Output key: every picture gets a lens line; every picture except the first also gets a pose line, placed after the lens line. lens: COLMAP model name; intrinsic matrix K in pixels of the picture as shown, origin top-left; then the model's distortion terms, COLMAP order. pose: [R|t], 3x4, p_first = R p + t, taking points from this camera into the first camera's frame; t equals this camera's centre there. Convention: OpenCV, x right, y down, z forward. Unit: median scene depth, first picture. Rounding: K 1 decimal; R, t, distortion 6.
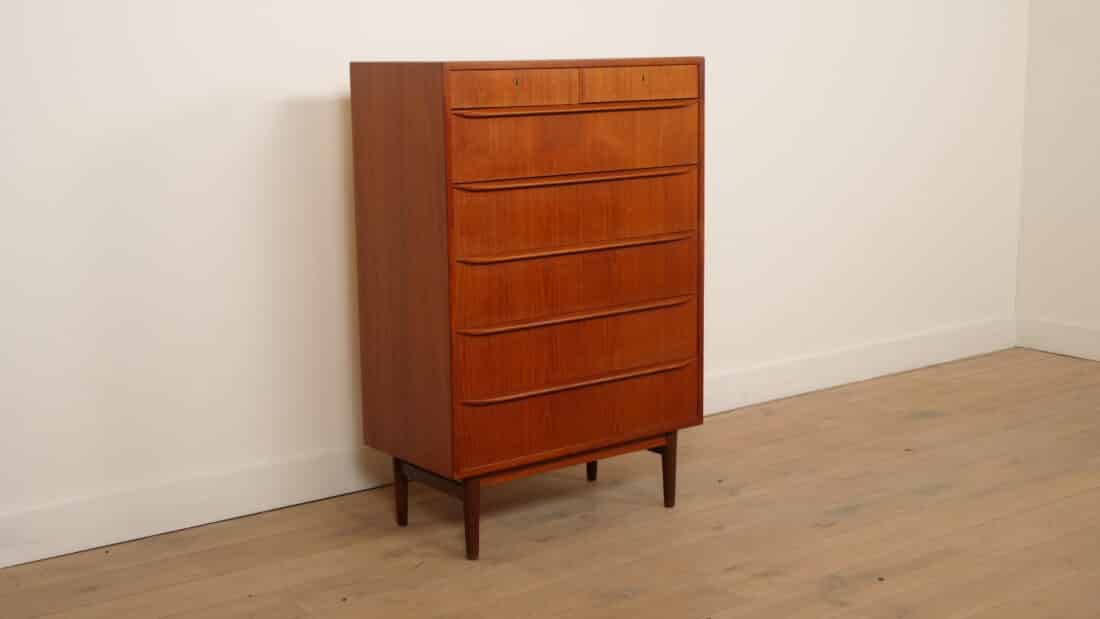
lens RADIAL K [[1453.2, 0, 545.6], [0, 1453.2, 316.2], [0, 0, 1]] dist [0.046090, 0.000000]
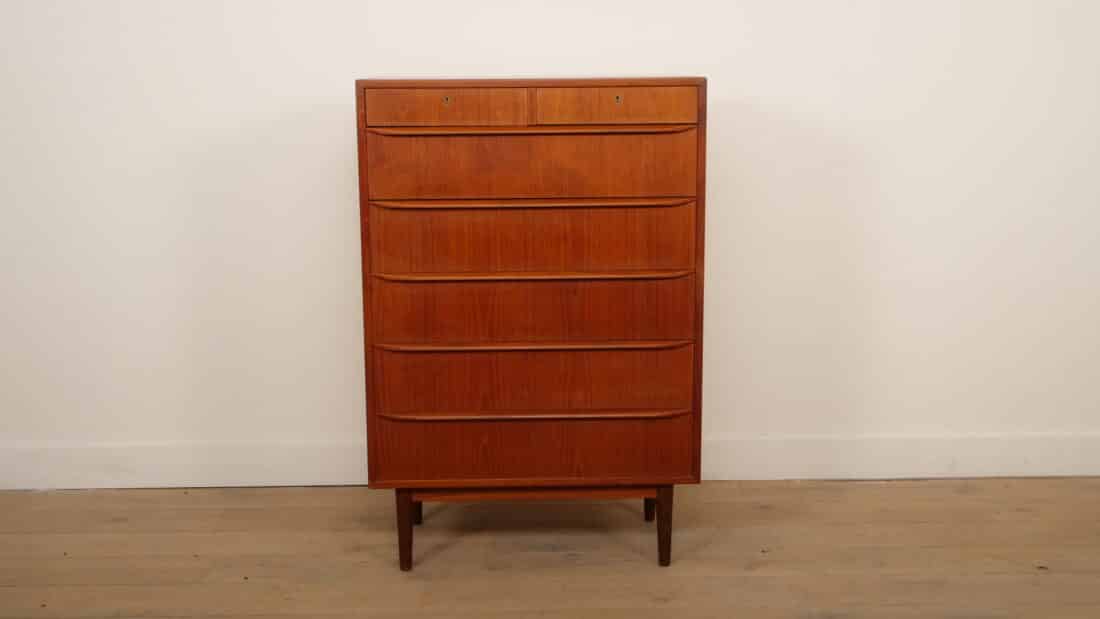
lens RADIAL K [[1322.8, 0, 550.5], [0, 1322.8, 305.8], [0, 0, 1]] dist [0.016312, 0.000000]
pose [[0.815012, 0.114673, -0.567984, 0.524097], [-0.109188, 0.993055, 0.043816, -0.065943], [0.569063, 0.026306, 0.821873, 0.288366]]
